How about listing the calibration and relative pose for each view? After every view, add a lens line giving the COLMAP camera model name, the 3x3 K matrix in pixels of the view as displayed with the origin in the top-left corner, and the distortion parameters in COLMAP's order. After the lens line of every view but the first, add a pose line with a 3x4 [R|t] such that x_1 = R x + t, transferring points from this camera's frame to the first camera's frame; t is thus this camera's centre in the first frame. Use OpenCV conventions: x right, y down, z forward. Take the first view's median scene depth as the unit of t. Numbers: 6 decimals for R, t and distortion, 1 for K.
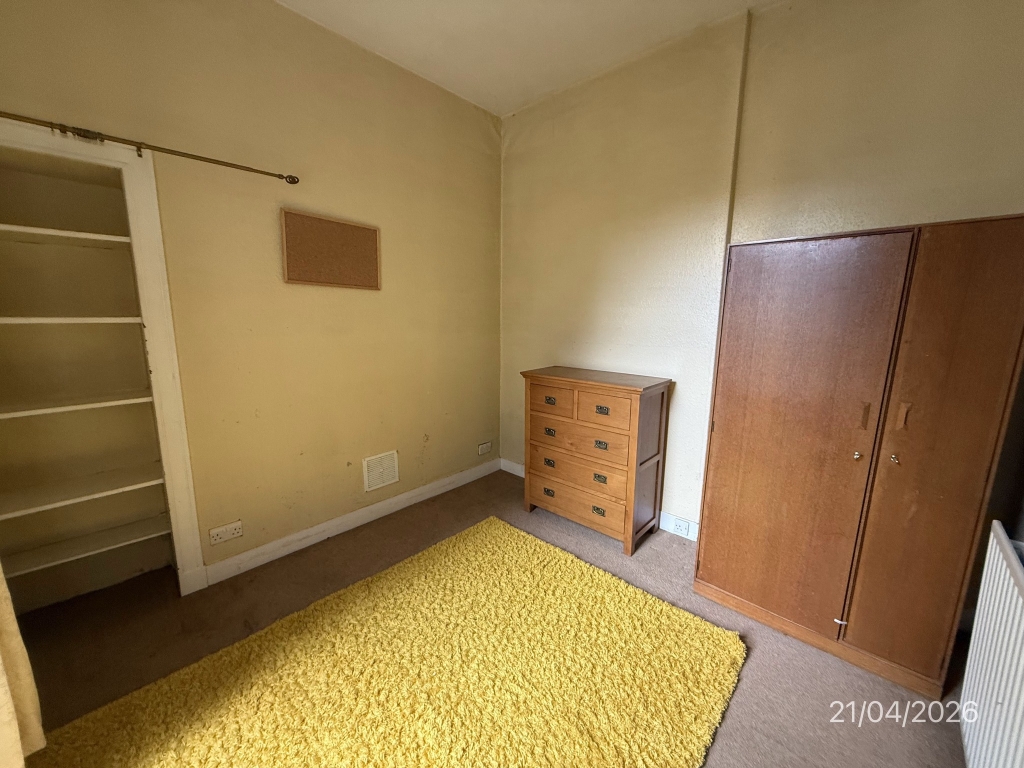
lens RADIAL K [[405.0, 0, 510.5], [0, 405.0, 381.2], [0, 0, 1]] dist [0.000239, 0.000071]
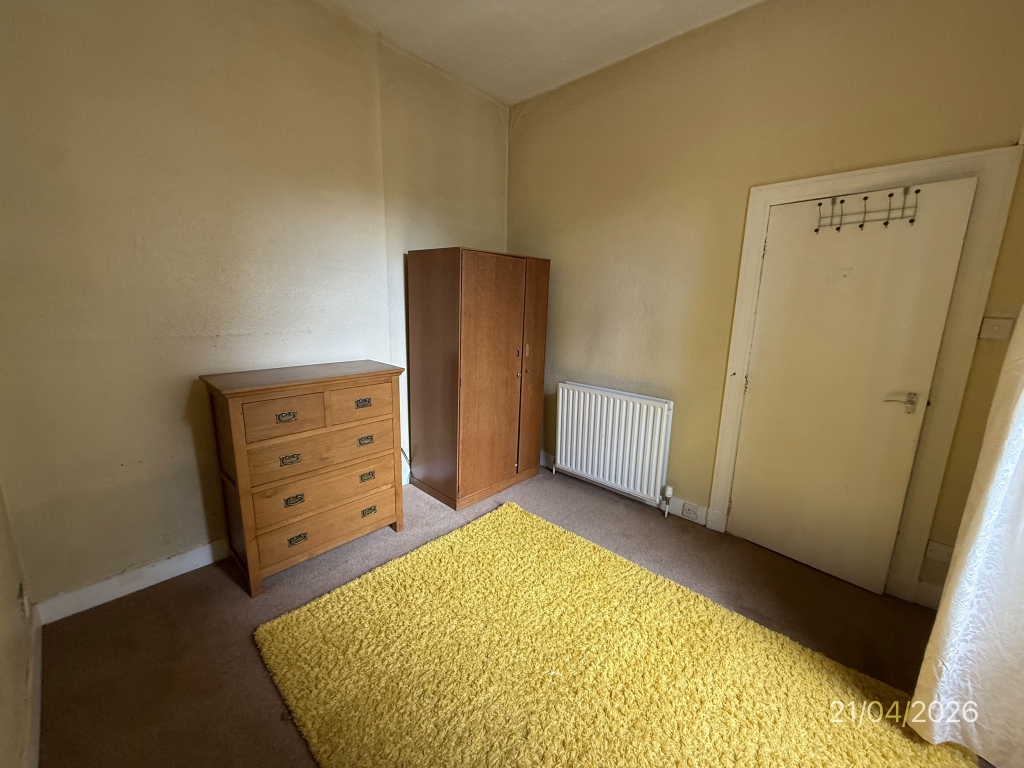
lens RADIAL K [[405.0, 0, 509.6], [0, 405.0, 380.6], [0, 0, 1]] dist [0.000239, 0.000071]
pose [[0.001465, -0.198227, 0.980155, -0.636294], [0.147155, 0.969528, 0.195858, -0.104412], [-0.989112, 0.143948, 0.030591, 0.617590]]
